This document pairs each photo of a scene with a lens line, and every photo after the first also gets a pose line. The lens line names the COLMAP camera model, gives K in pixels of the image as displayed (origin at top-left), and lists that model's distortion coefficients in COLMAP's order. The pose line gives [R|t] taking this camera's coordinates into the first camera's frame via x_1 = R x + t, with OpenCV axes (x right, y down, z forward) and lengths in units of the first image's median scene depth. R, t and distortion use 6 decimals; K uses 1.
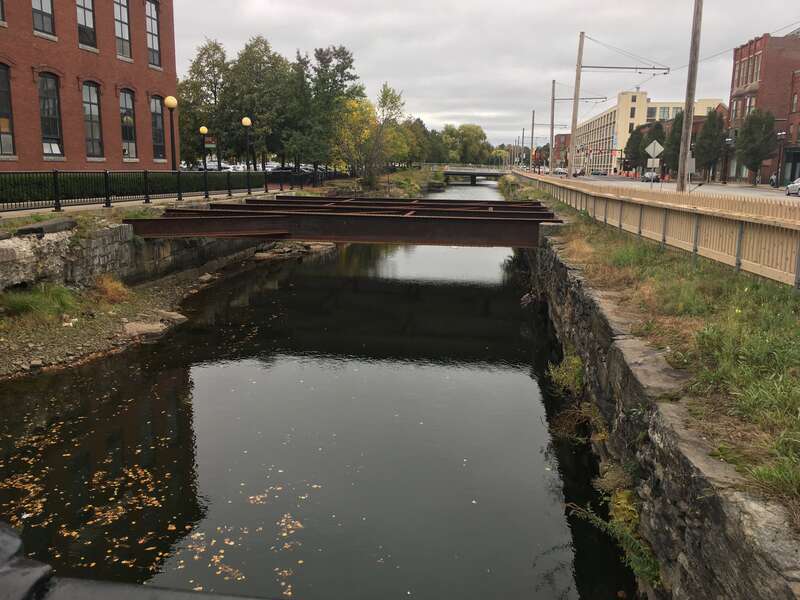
lens RADIAL K [[675.3, 0, 400.0], [0, 675.3, 300.0], [0, 0, 1]] dist [0.079831, -0.105559]
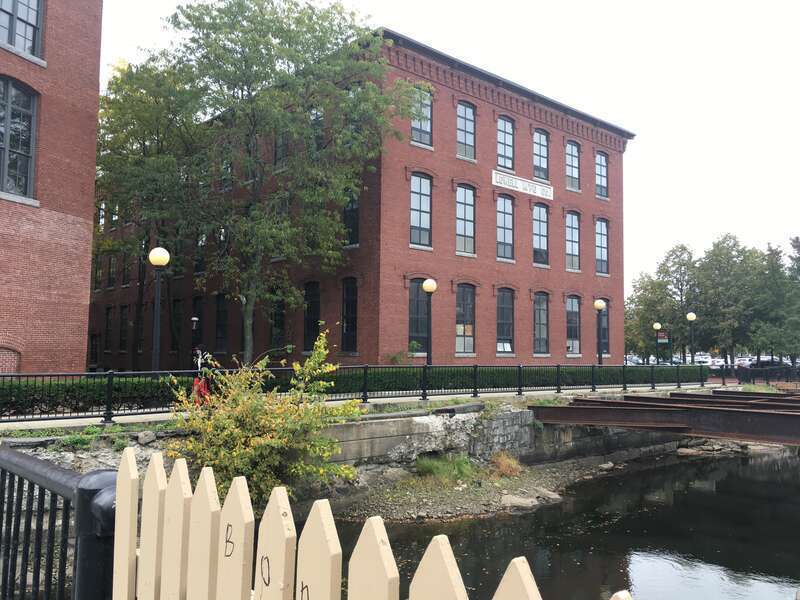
lens RADIAL K [[675.3, 0, 400.0], [0, 675.3, 300.0], [0, 0, 1]] dist [0.079831, -0.105559]
pose [[0.768833, -0.060455, -0.636585, 0.130336], [-0.119387, 0.964445, -0.235779, 0.005144], [0.628206, 0.257275, 0.734280, -0.027563]]
